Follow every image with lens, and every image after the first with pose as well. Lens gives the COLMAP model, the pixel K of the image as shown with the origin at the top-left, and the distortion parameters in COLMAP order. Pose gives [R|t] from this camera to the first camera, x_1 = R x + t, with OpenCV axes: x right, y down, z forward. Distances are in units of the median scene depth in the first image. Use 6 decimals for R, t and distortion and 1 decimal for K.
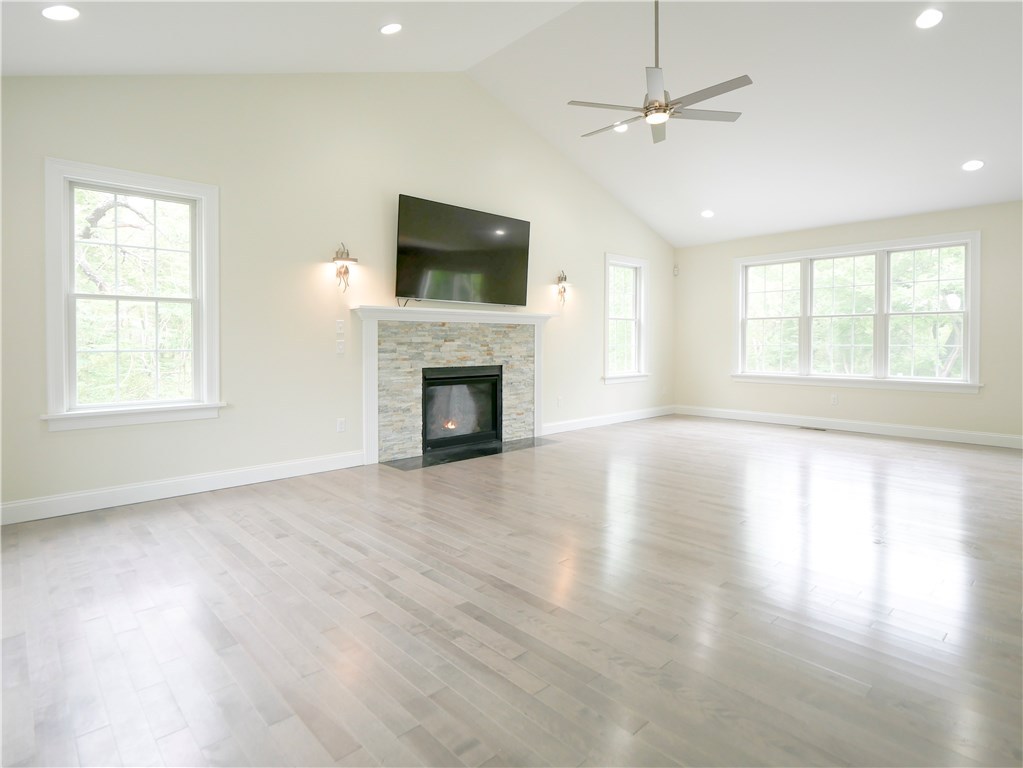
lens RADIAL K [[554.7, 0, 511.5], [0, 554.7, 384.0], [0, 0, 1]] dist [-0.000003, -0.000030]
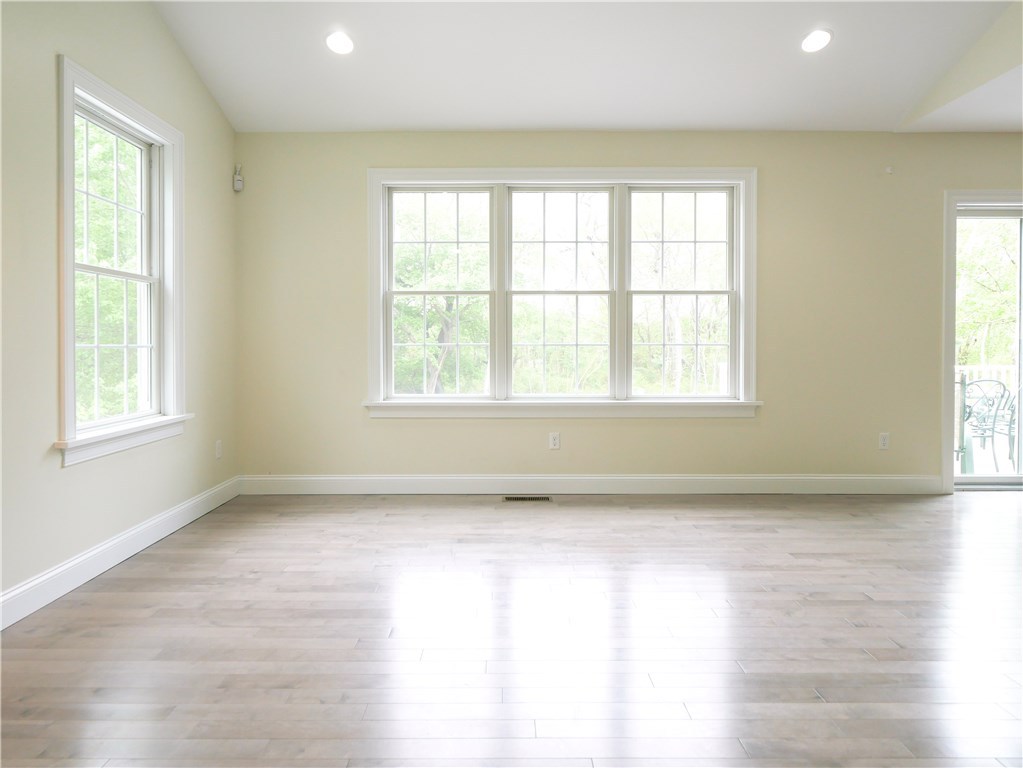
lens RADIAL K [[644.6, 0, 511.5], [0, 644.6, 384.0], [0, 0, 1]] dist [-0.002400, -0.048154]
pose [[0.714299, -0.023559, 0.699444, 0.109434], [0.054494, 0.998271, -0.022027, -0.019370], [-0.697716, 0.053849, 0.714348, 0.635757]]
